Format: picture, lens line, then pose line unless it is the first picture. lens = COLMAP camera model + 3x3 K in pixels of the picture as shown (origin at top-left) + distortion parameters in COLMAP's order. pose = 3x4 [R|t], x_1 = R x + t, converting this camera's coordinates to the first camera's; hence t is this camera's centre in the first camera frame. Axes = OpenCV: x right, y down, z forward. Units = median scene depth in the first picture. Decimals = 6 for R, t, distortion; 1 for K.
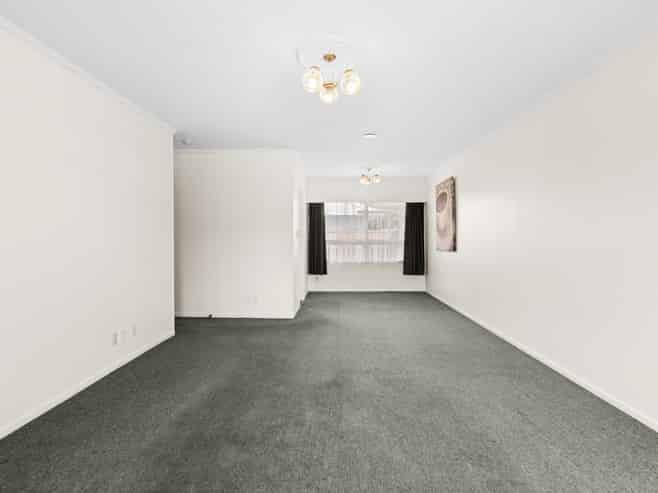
lens RADIAL K [[296.7, 0, 328.2], [0, 296.7, 234.2], [0, 0, 1]] dist [0.000597, 0.000146]
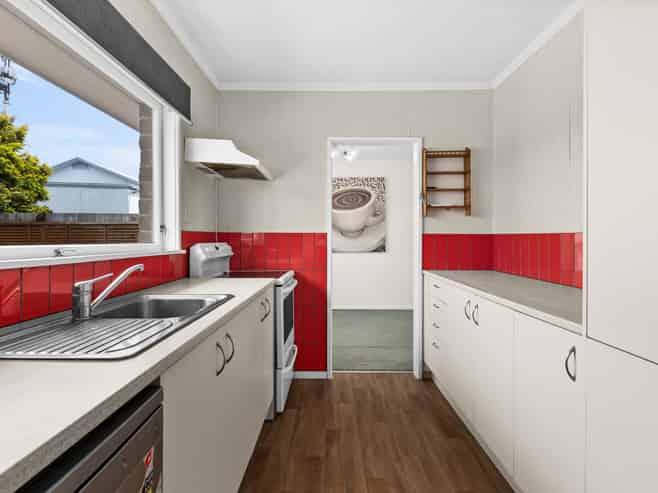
lens RADIAL K [[320.8, 0, 327.1], [0, 320.8, 242.2], [0, 0, 1]] dist [0.000360, 0.000013]
pose [[-0.043679, -0.004670, 0.999035, -0.473977], [-0.011821, 0.999921, 0.004157, 0.016153], [-0.998976, -0.011628, -0.043731, 0.890155]]
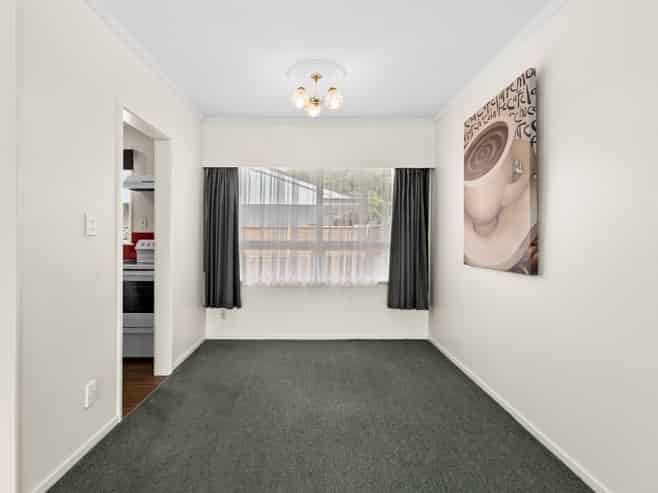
lens RADIAL K [[320.8, 0, 327.1], [0, 320.8, 242.2], [0, 0, 1]] dist [0.000360, 0.000013]
pose [[0.996656, 0.008008, 0.081318, 0.100700], [-0.010301, 0.999560, 0.027818, 0.006510], [-0.081060, -0.028562, 0.996300, 0.450745]]
